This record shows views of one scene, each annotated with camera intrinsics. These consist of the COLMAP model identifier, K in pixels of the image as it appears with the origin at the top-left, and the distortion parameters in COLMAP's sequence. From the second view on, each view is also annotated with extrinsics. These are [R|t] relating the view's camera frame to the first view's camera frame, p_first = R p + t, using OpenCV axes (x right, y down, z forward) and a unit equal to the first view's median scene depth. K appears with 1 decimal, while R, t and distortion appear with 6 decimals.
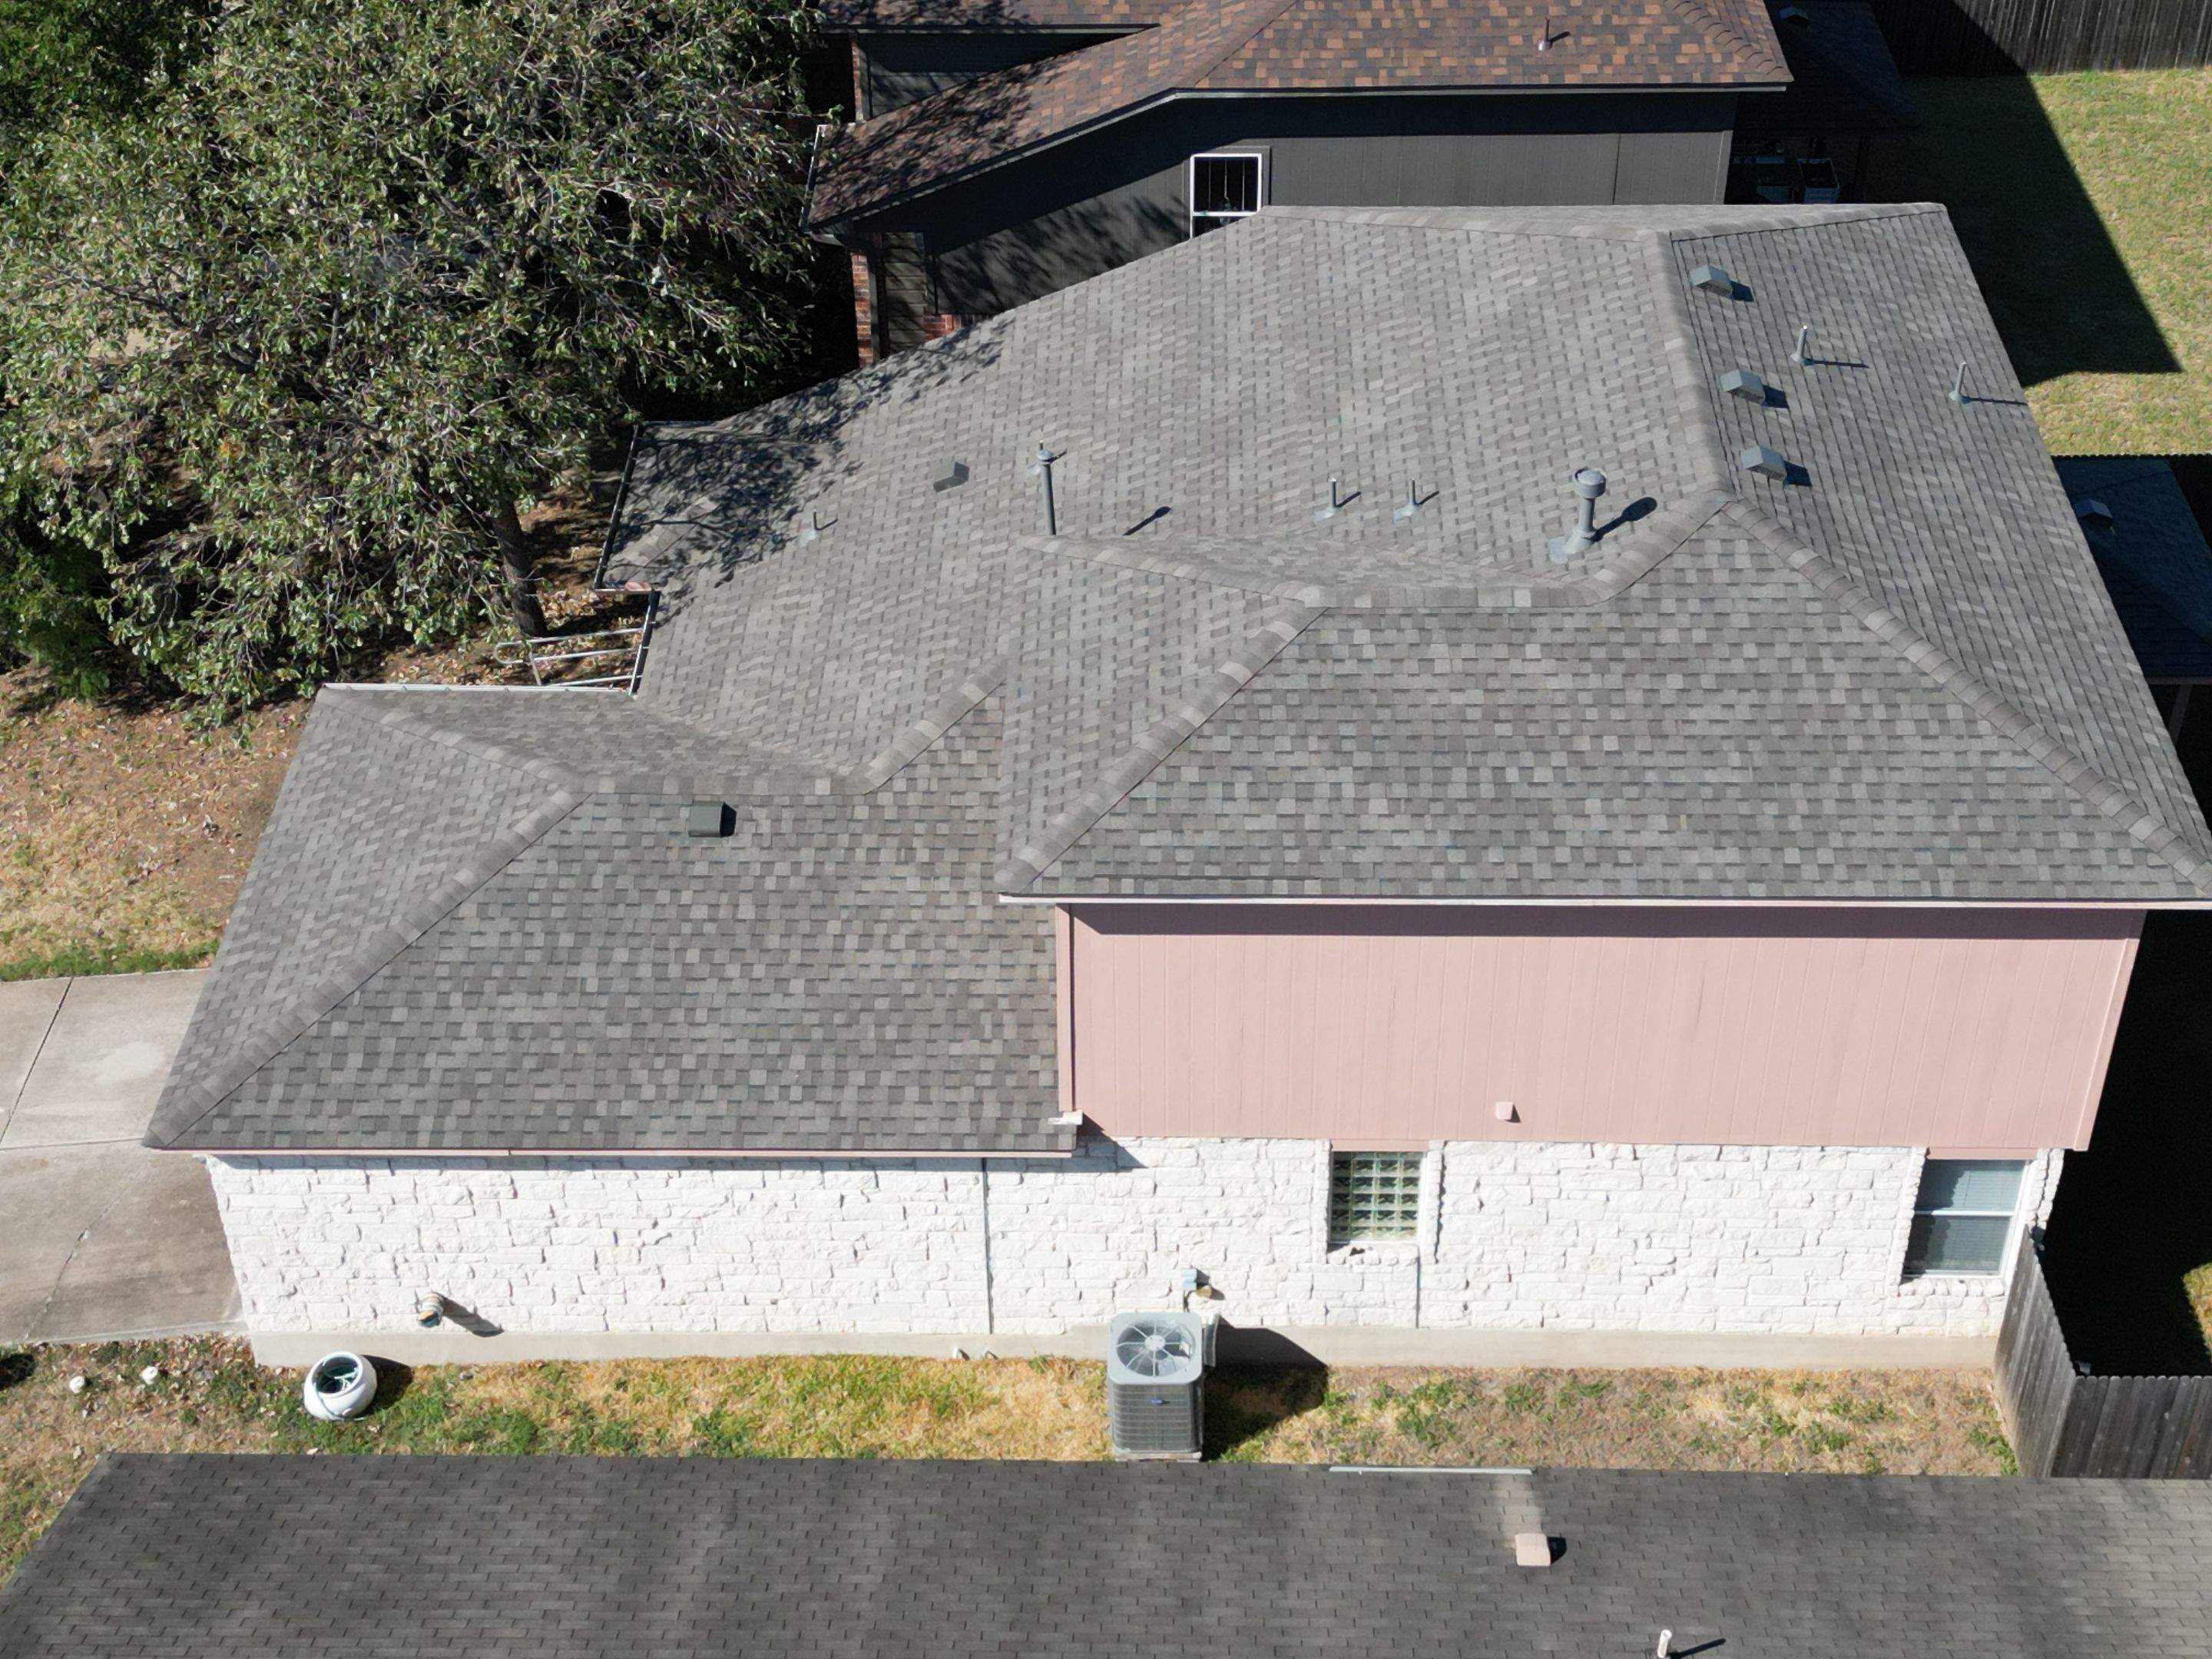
lens RADIAL K [[3043.5, 0, 1103.5], [0, 3043.5, 834.4], [0, 0, 1]] dist [0.104292, 0.000000]
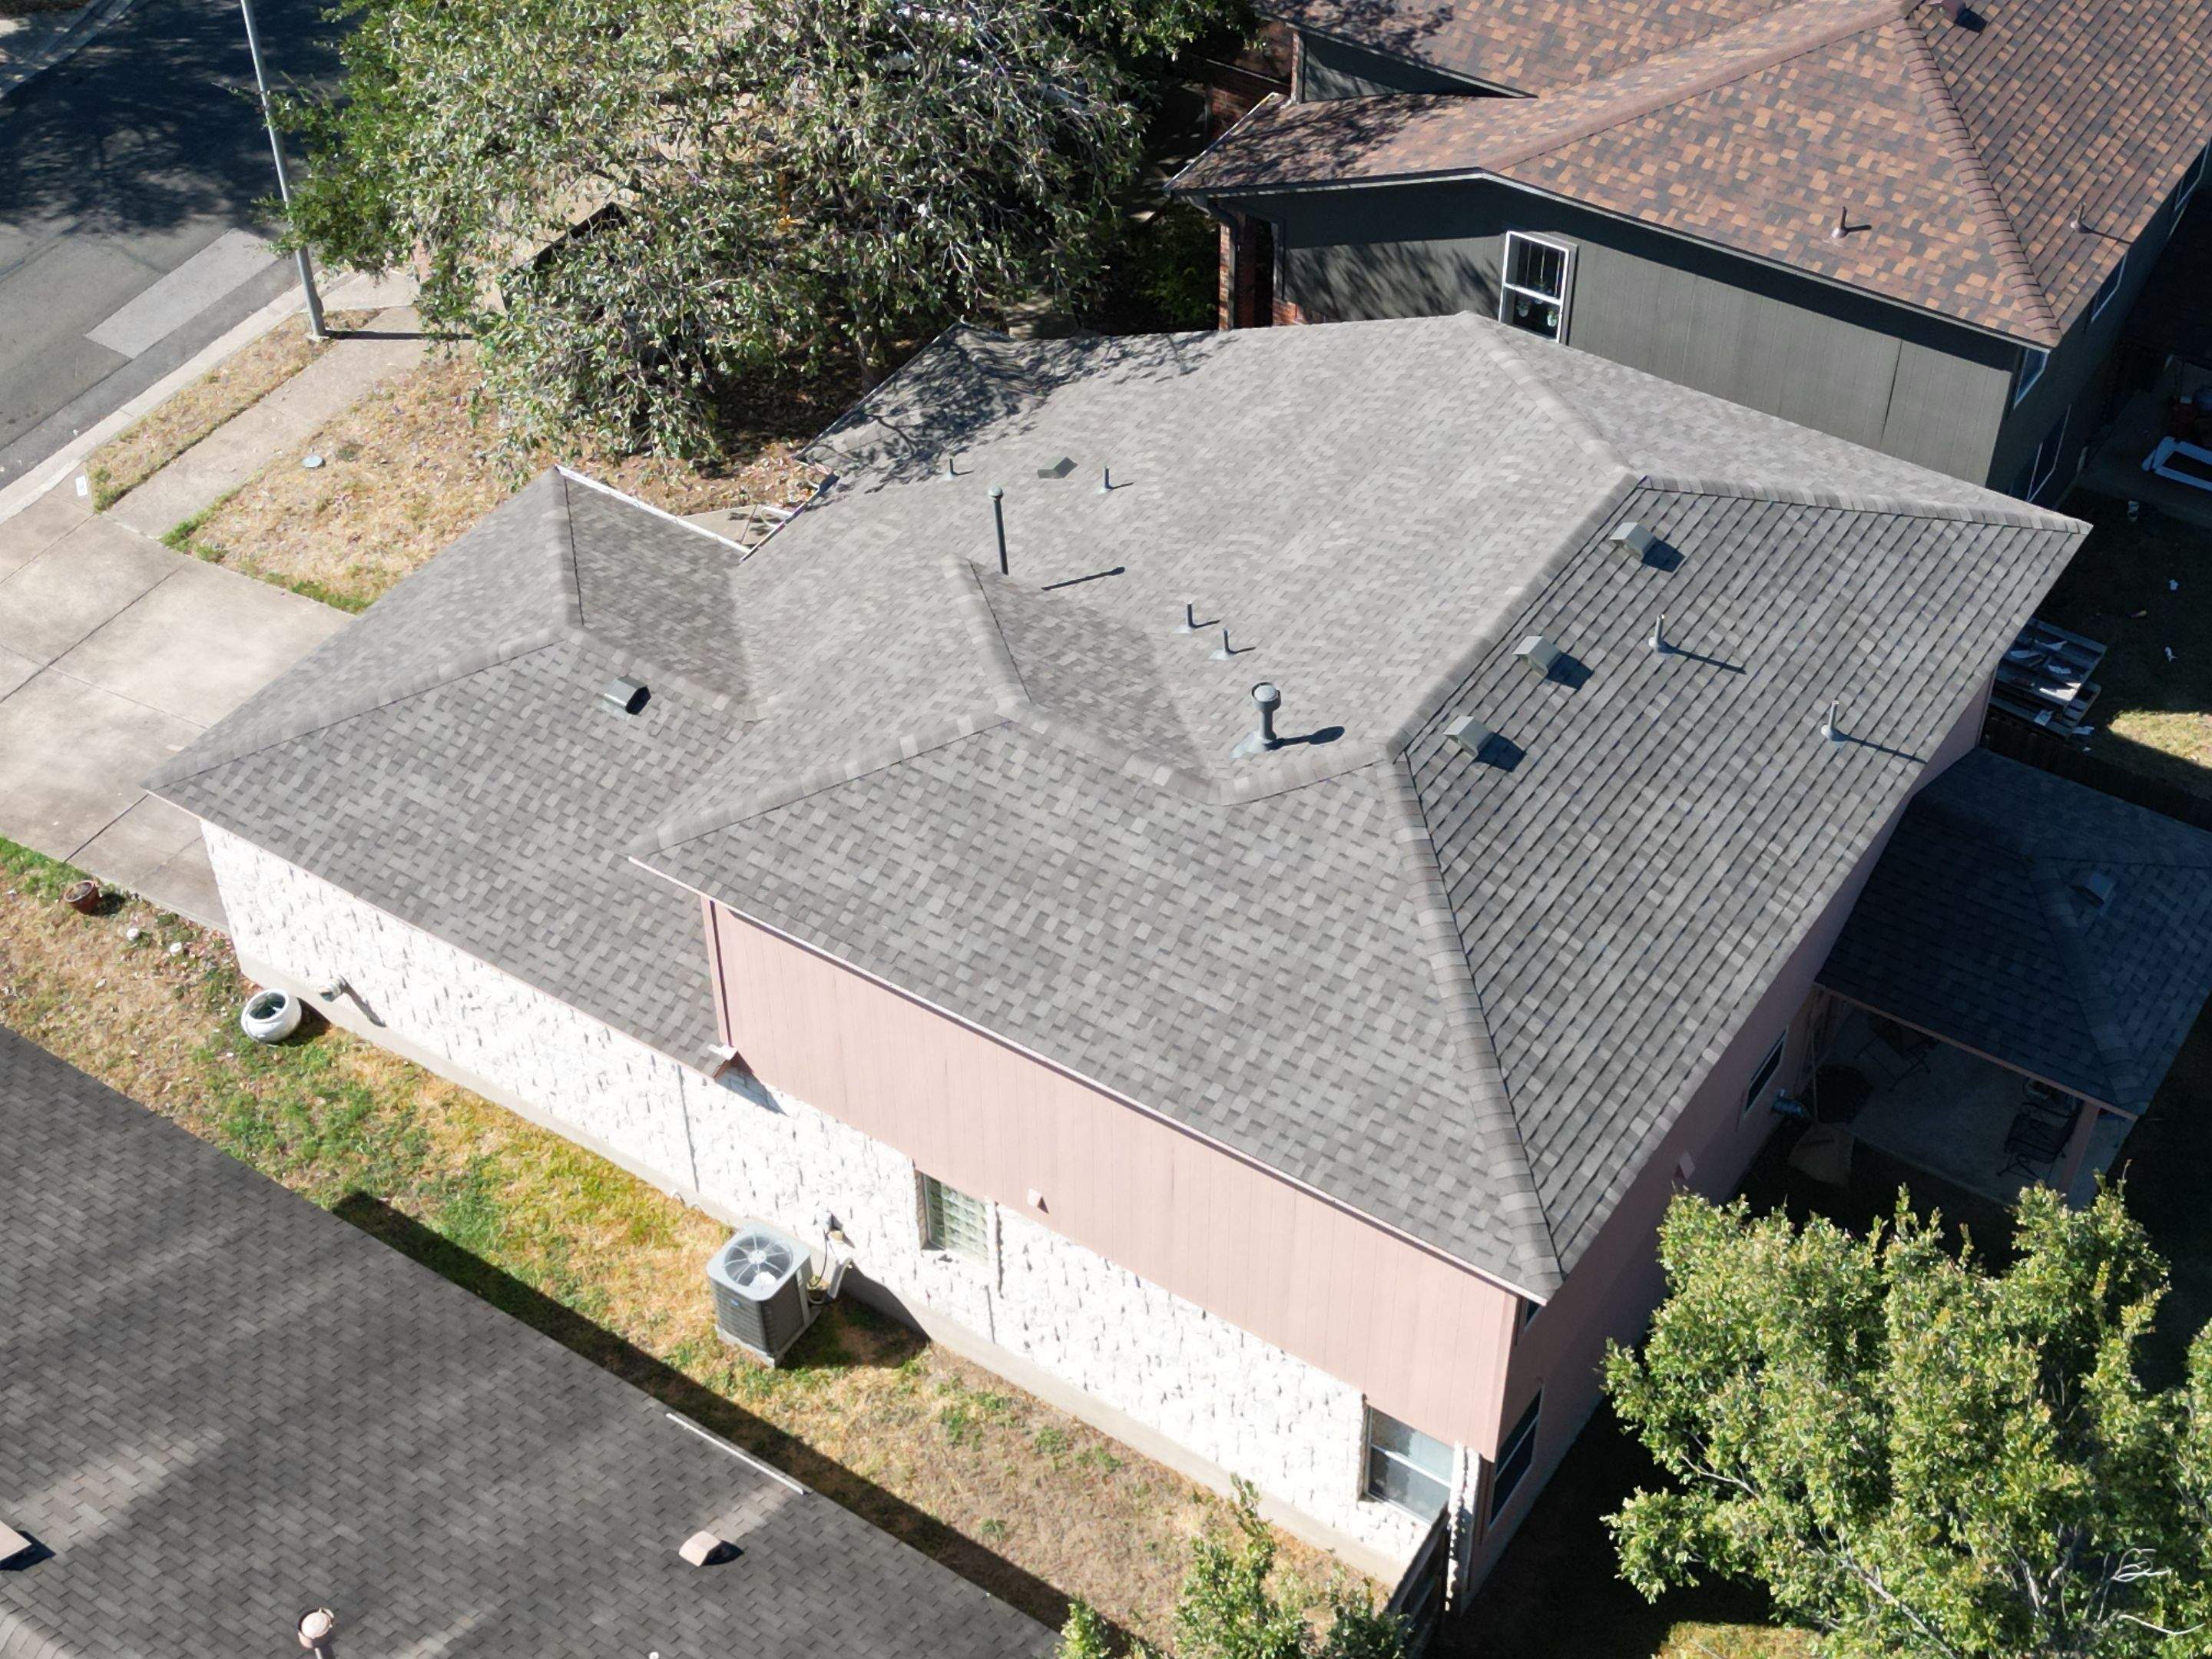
lens RADIAL K [[3043.5, 0, 1091.0], [0, 3043.5, 827.8], [0, 0, 1]] dist [0.104292, 0.000000]
pose [[0.849763, 0.366490, -0.378929, 0.410547], [-0.324799, 0.930151, 0.171241, -0.182839], [0.415220, -0.022439, 0.909444, 0.001961]]
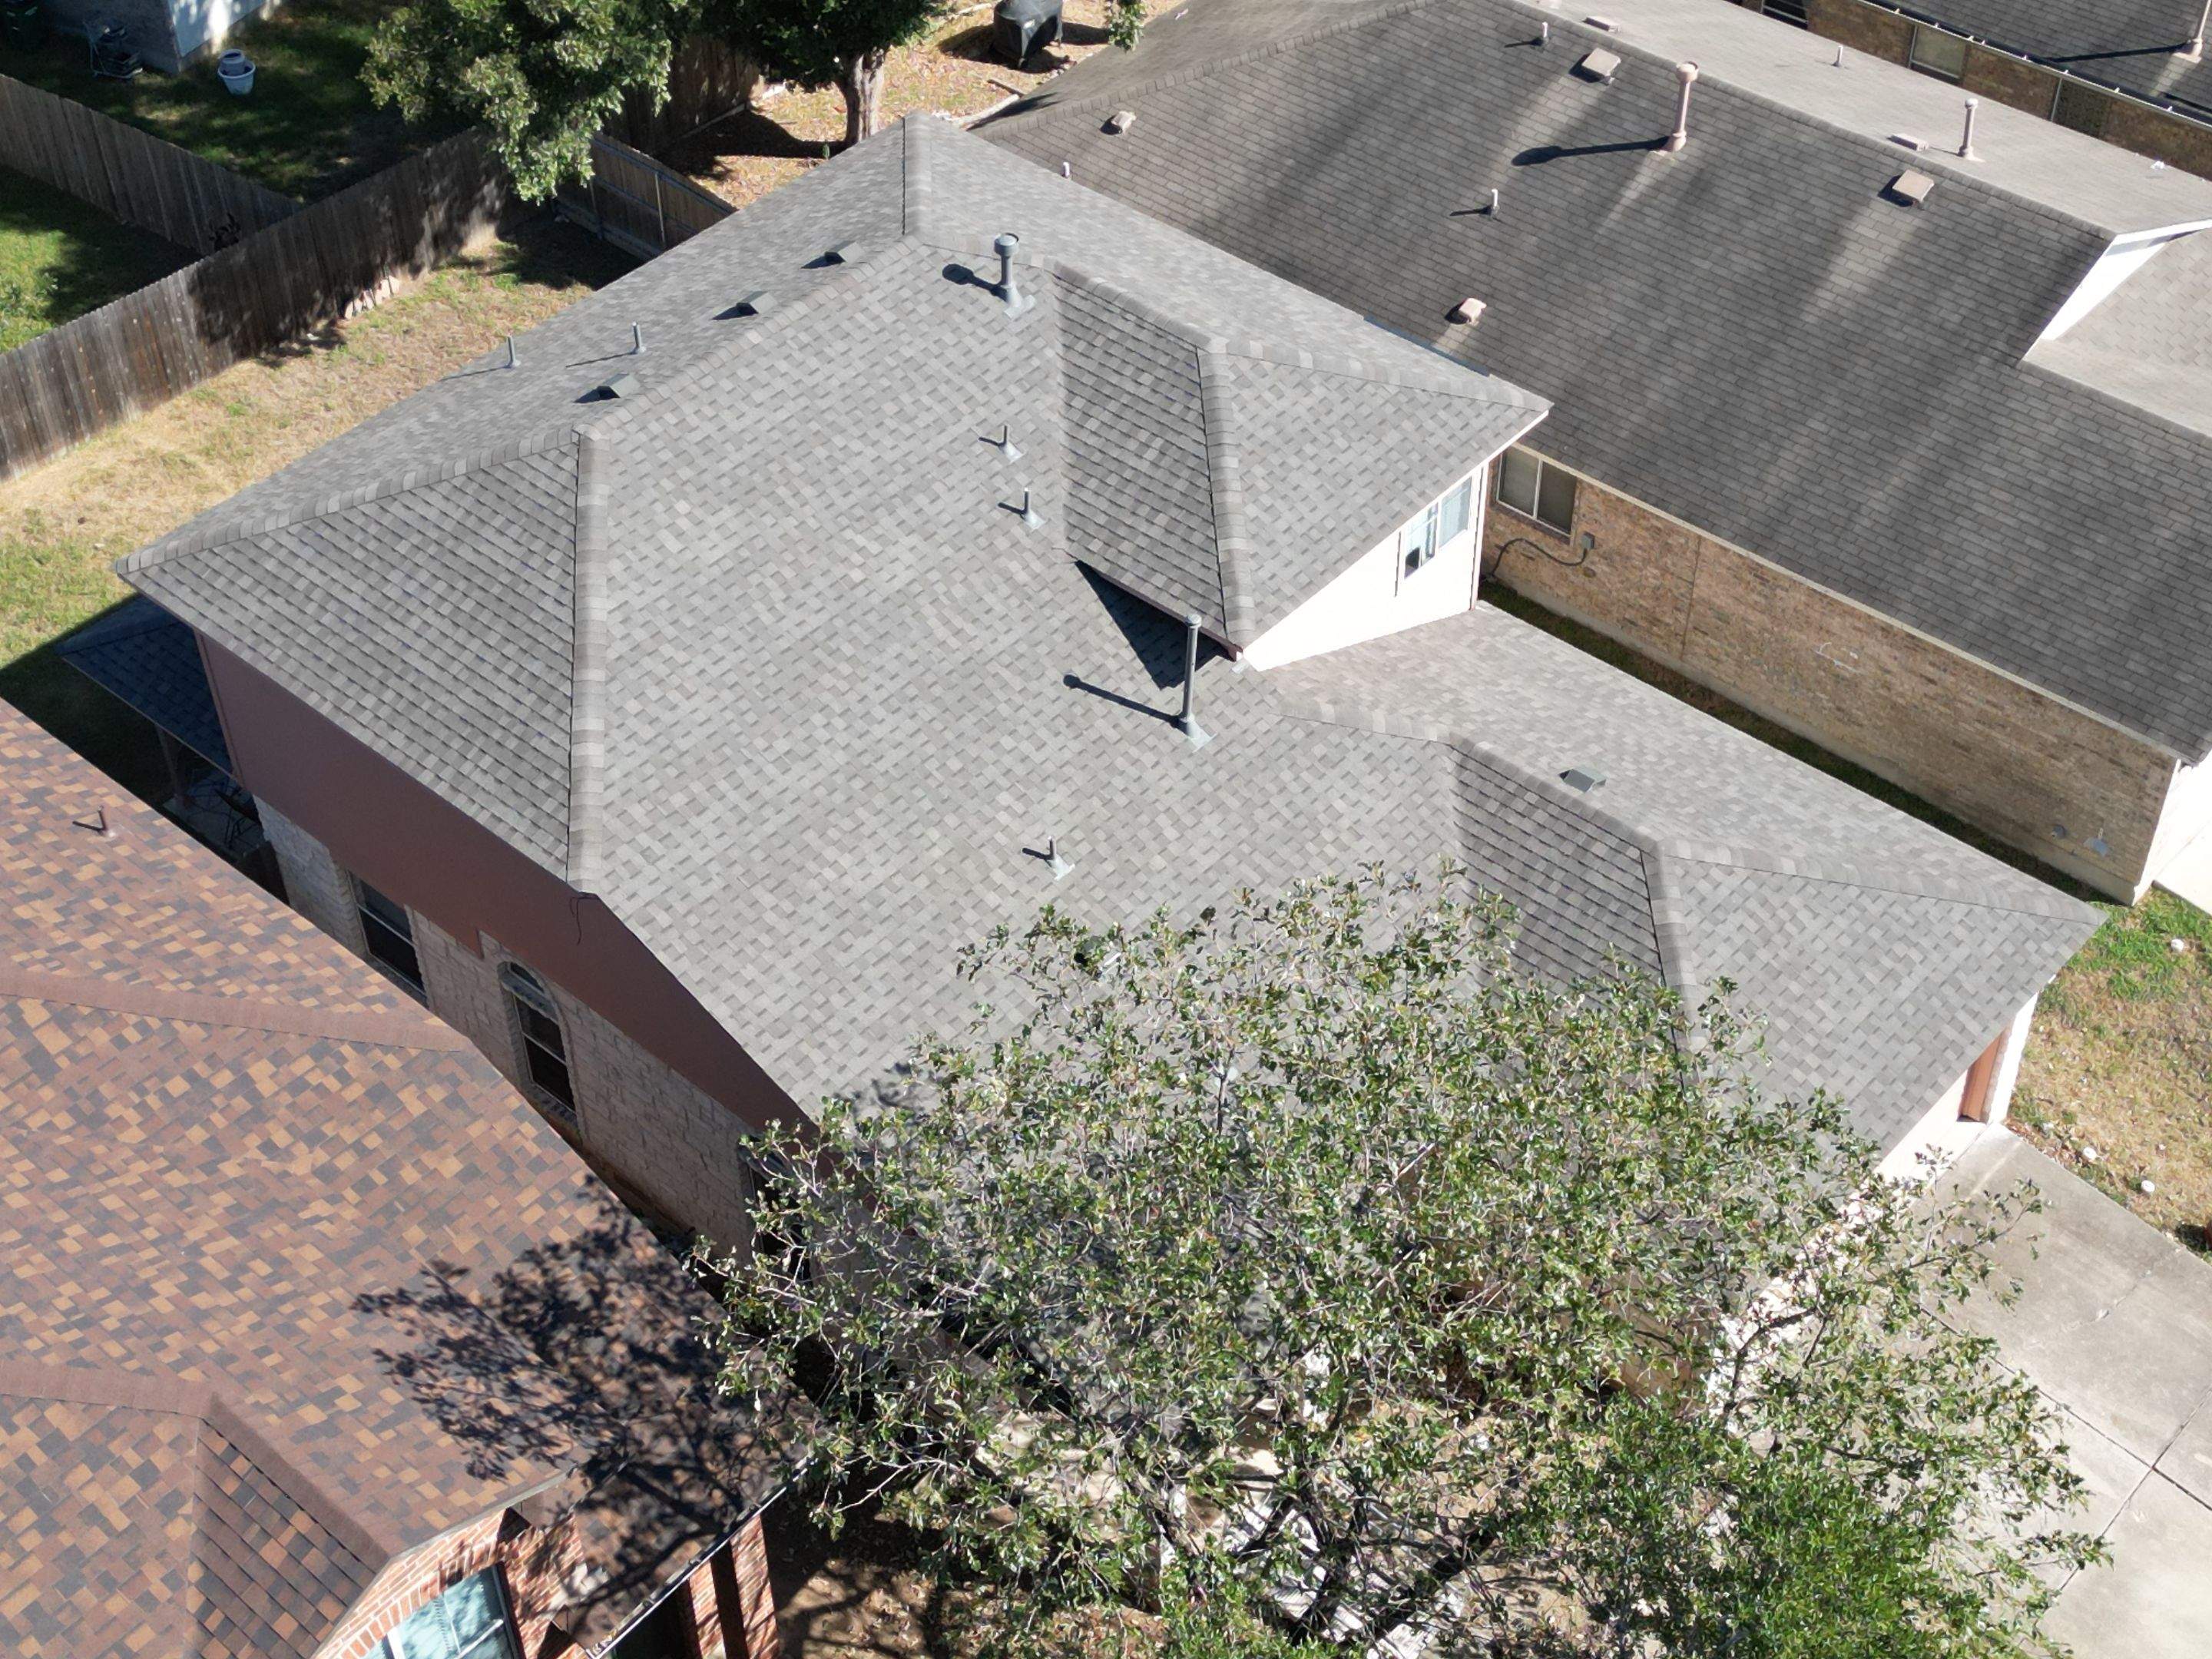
lens RADIAL K [[3043.5, 0, 1101.0], [0, 3043.5, 828.6], [0, 0, 1]] dist [0.104292, 0.000000]
pose [[-0.766274, -0.425570, 0.481366, -0.473558], [0.417457, 0.239749, 0.876499, -0.915202], [-0.488419, 0.872588, -0.006057, 0.948588]]
